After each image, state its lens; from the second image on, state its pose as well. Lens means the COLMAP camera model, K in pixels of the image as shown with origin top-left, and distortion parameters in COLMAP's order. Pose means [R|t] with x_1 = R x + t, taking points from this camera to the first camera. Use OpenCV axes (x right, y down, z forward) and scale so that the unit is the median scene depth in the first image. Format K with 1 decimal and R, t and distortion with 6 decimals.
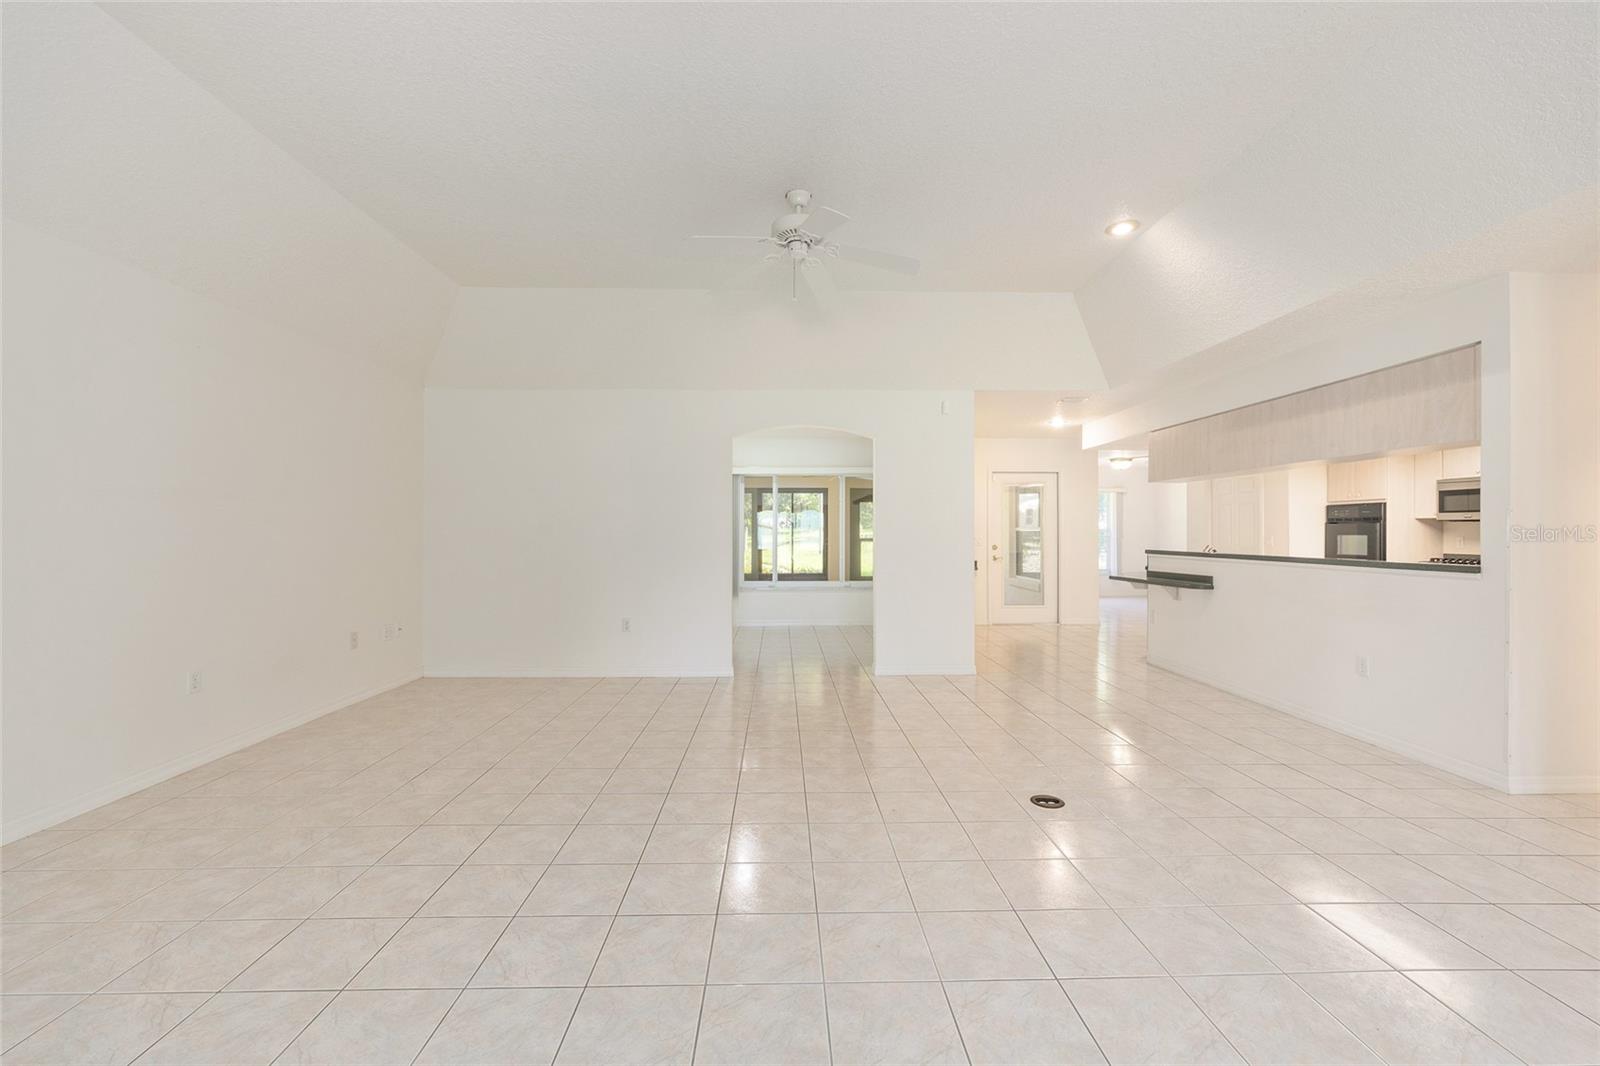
lens RADIAL K [[644.0, 0, 801.4], [0, 644.0, 528.2], [0, 0, 1]] dist [-0.001245, -0.000164]
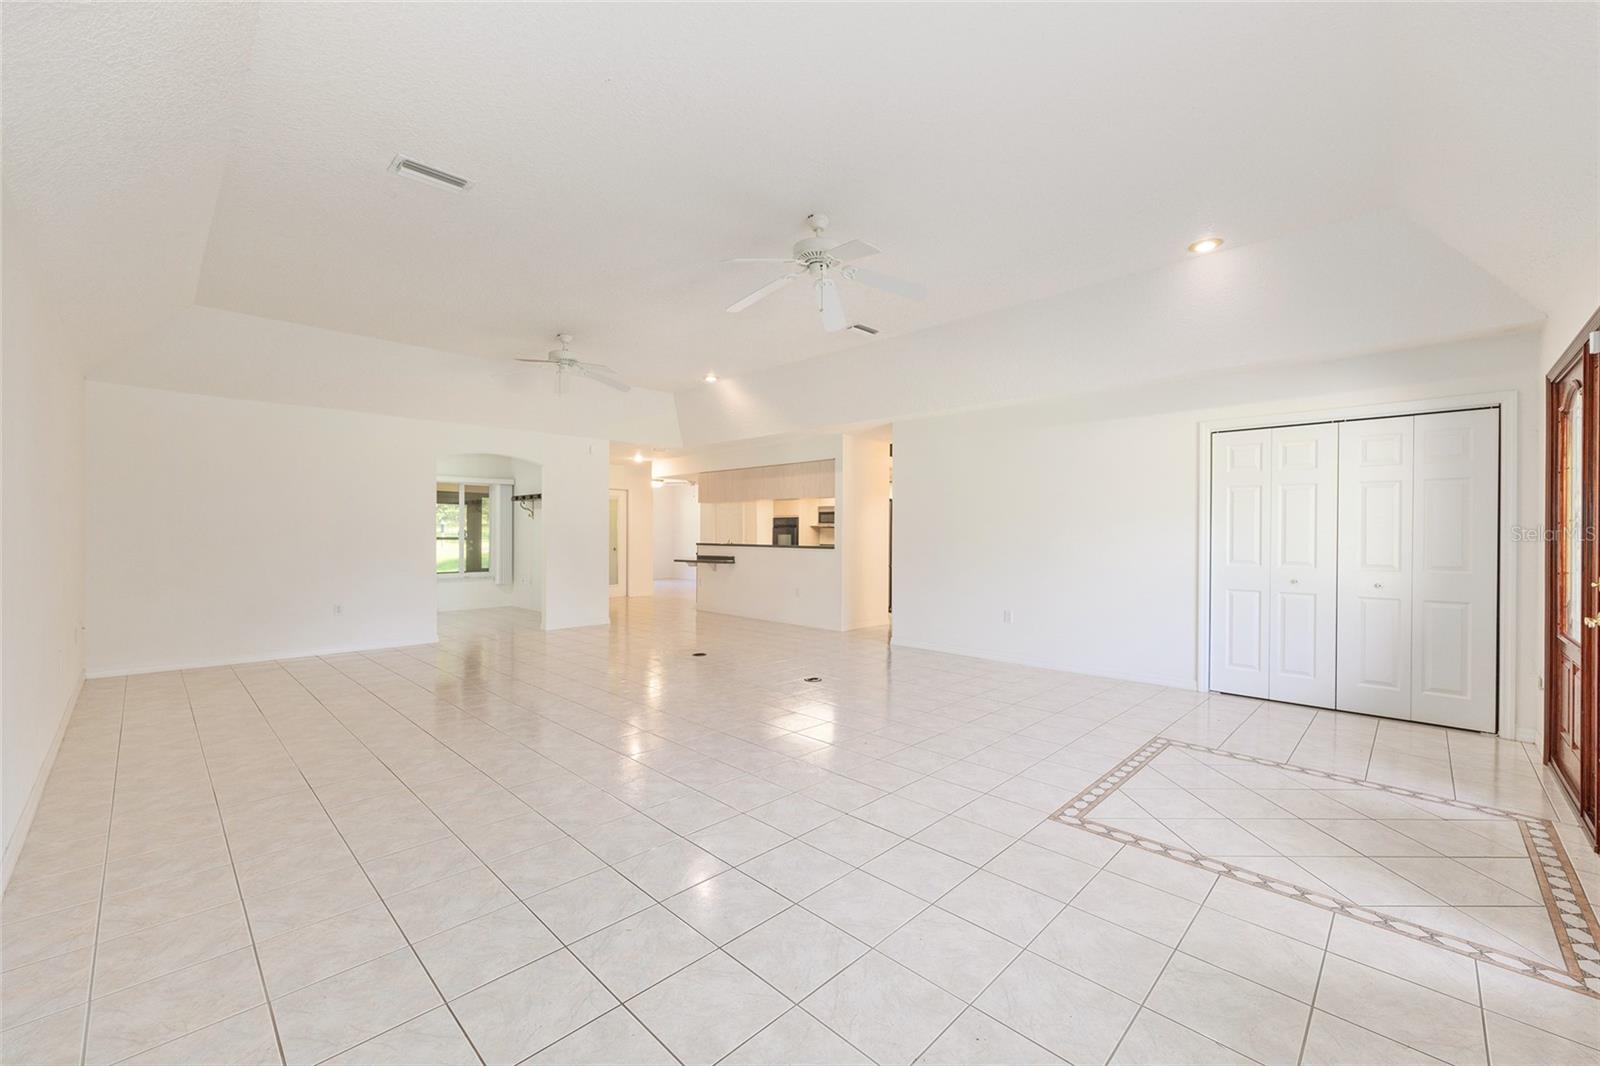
lens RADIAL K [[640.0, 0, 801.3], [0, 640.0, 532.9], [0, 0, 1]] dist [-0.000151, -0.000082]
pose [[0.719622, 0.003481, 0.694357, -0.438129], [-0.008554, 0.999956, 0.003852, -0.001275], [-0.694313, -0.008712, 0.719620, -0.402601]]
